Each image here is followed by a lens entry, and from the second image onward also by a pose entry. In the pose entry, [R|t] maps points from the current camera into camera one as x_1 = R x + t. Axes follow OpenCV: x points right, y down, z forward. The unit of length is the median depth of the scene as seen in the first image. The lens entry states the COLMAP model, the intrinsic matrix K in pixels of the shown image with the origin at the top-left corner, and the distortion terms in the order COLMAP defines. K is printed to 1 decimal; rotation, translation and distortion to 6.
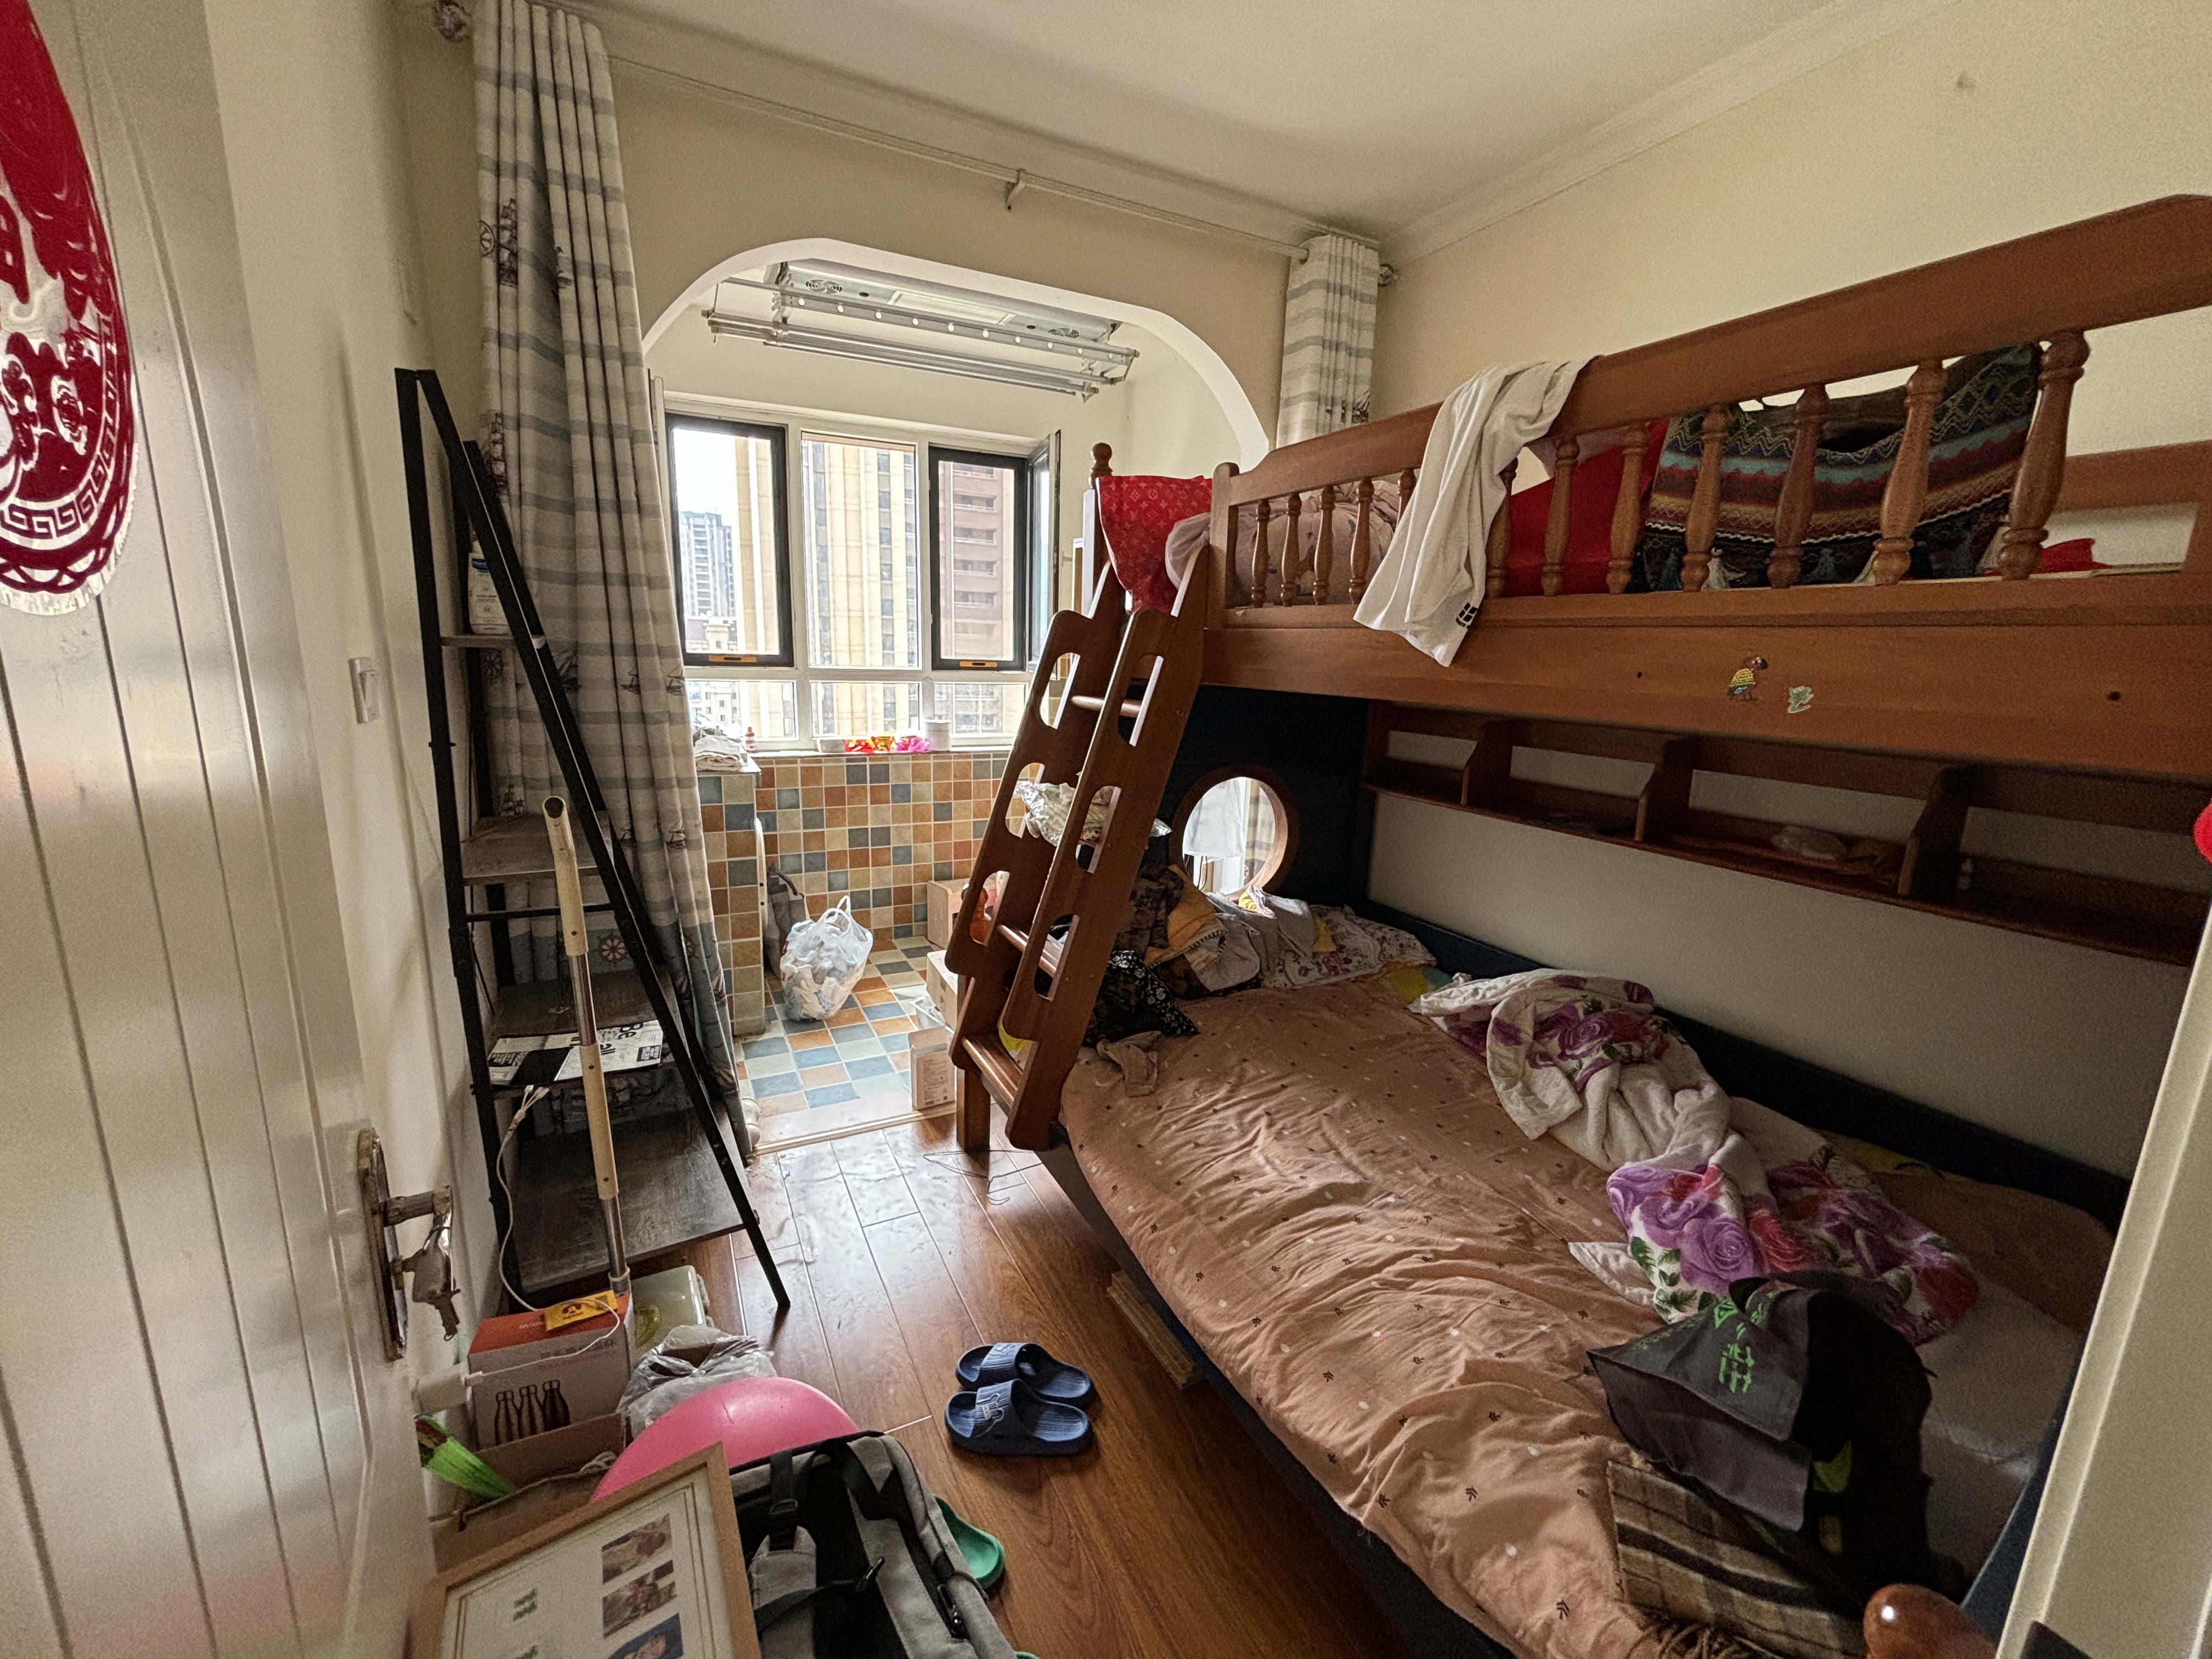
lens RADIAL K [[892.3, 0, 1111.4], [0, 892.3, 829.6], [0, 0, 1]] dist [-0.013488, -0.000293]
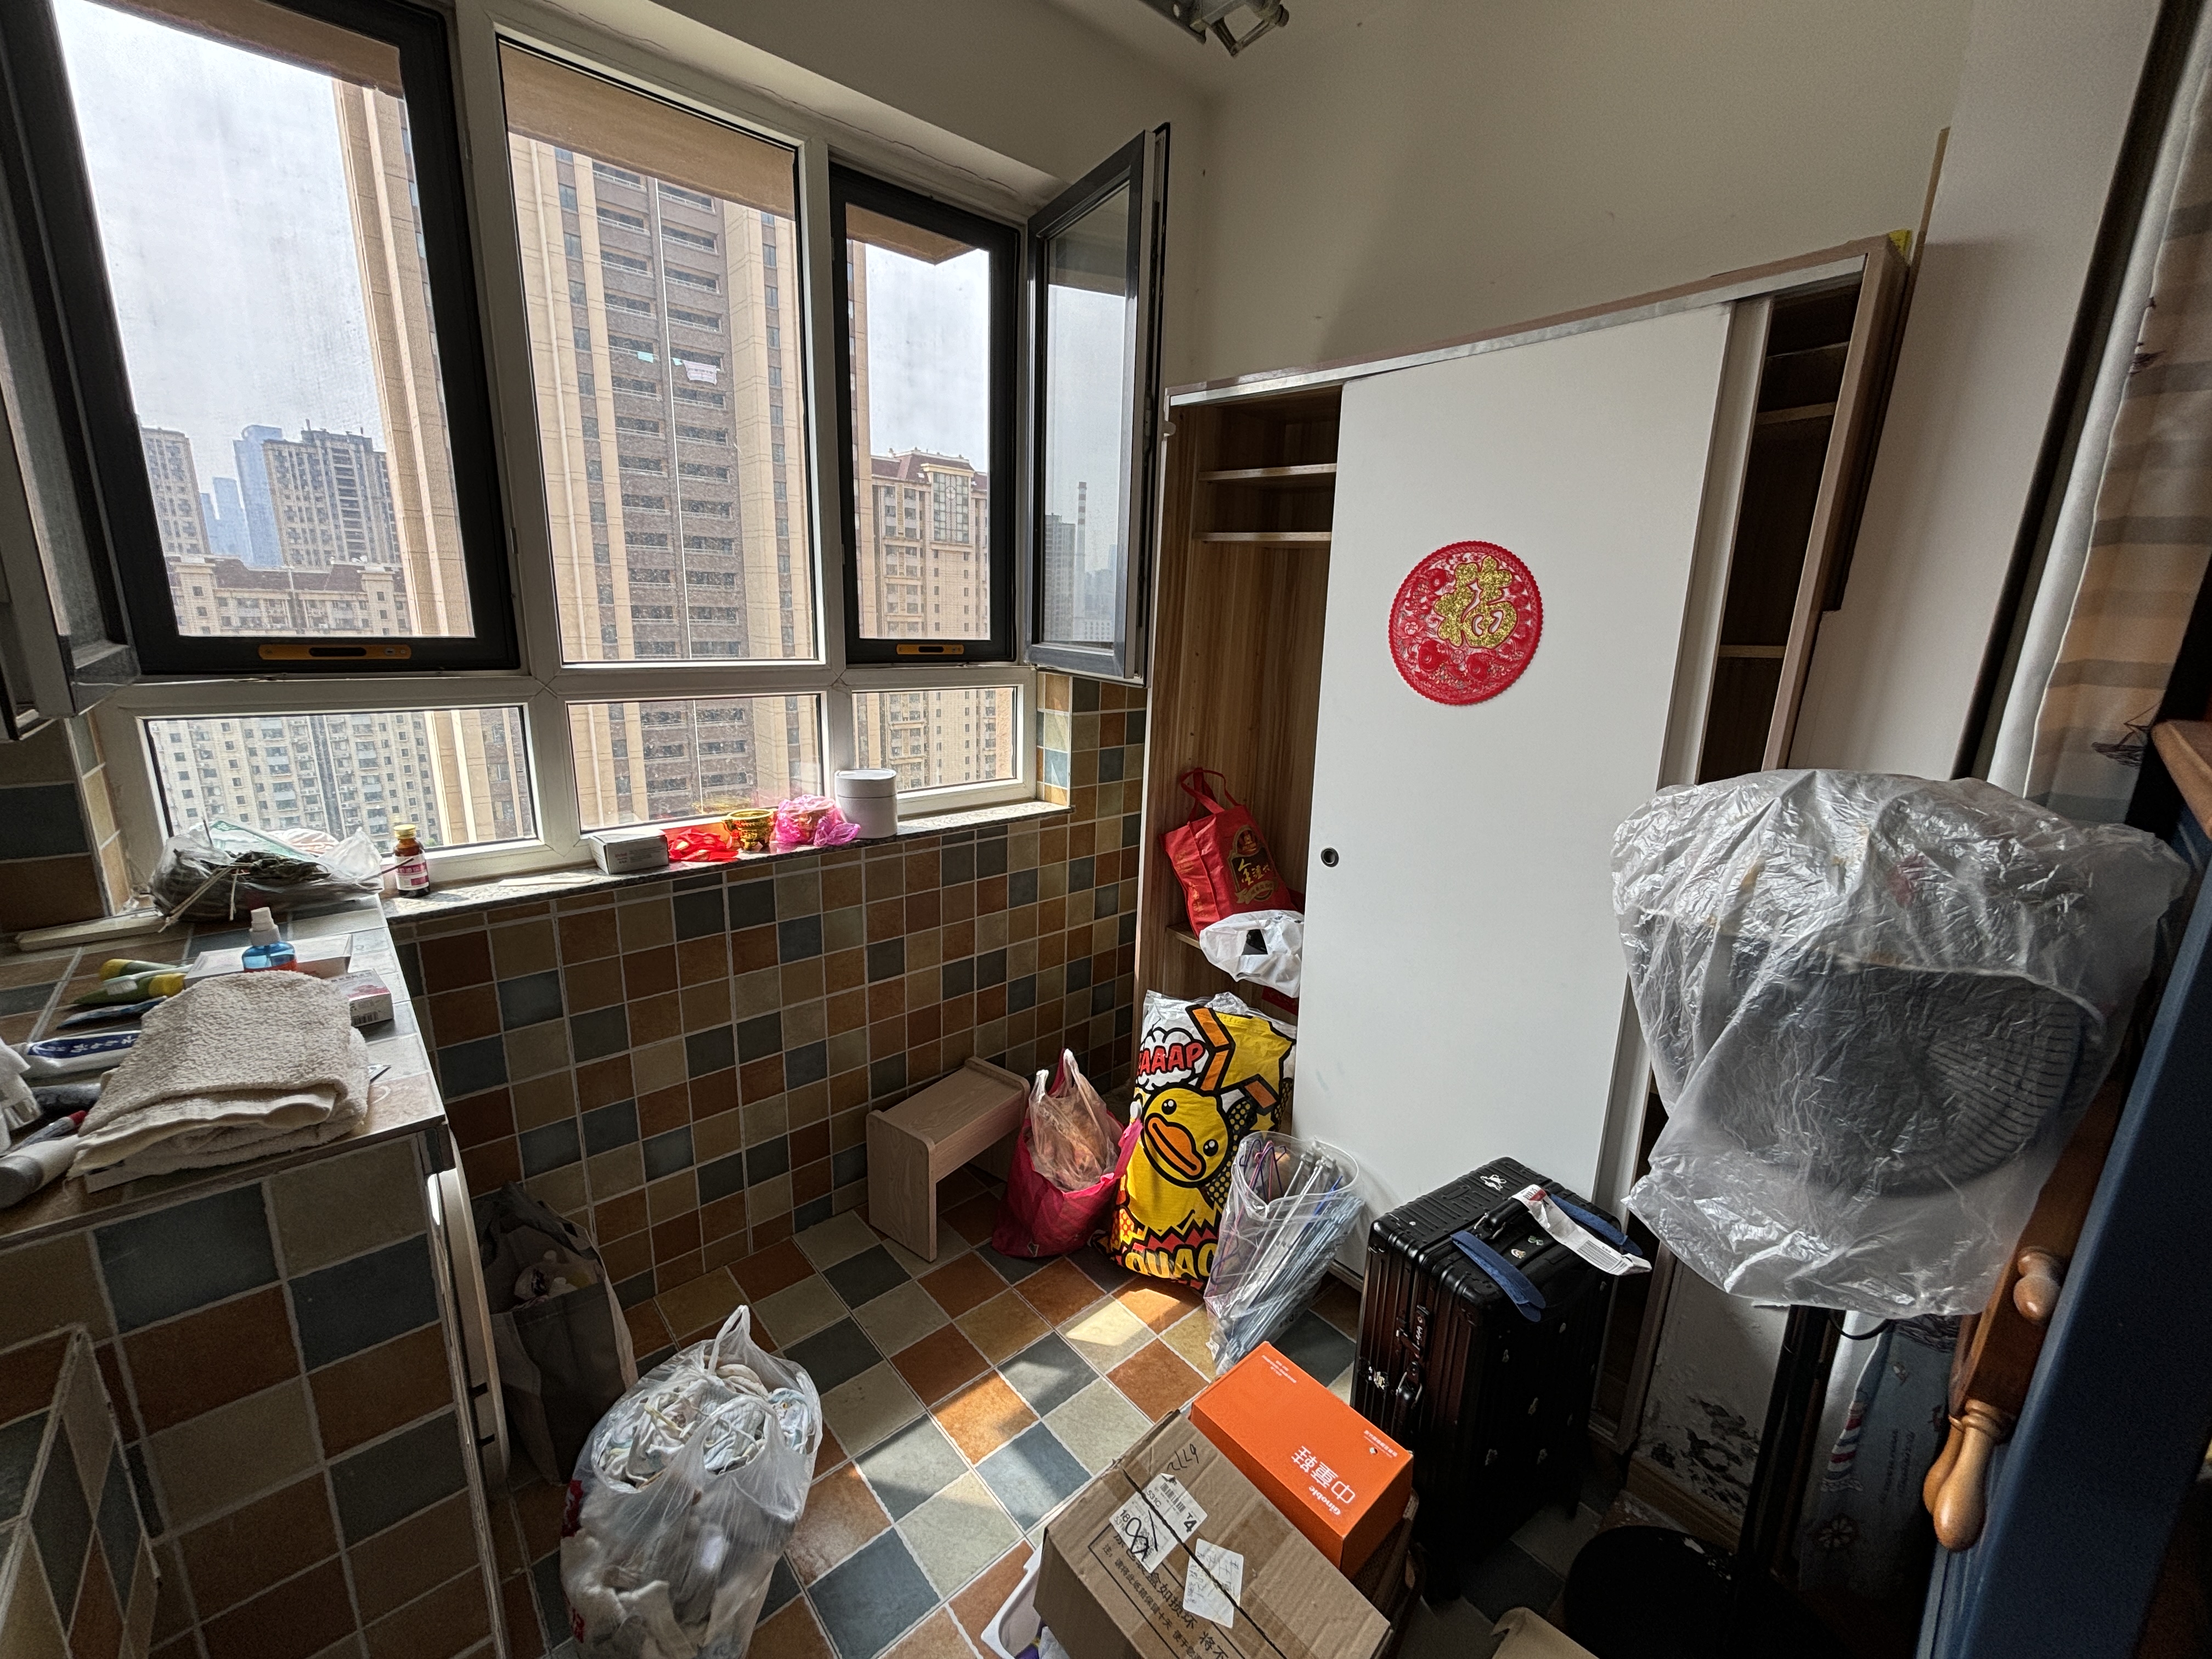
lens RADIAL K [[892.3, 0, 1104.7], [0, 892.3, 813.6], [0, 0, 1]] dist [-0.013488, -0.000293]
pose [[0.965200, -0.057141, 0.255194, -0.196561], [0.048552, 0.998026, 0.039837, -0.114512], [-0.256966, -0.026061, 0.966069, 0.513674]]
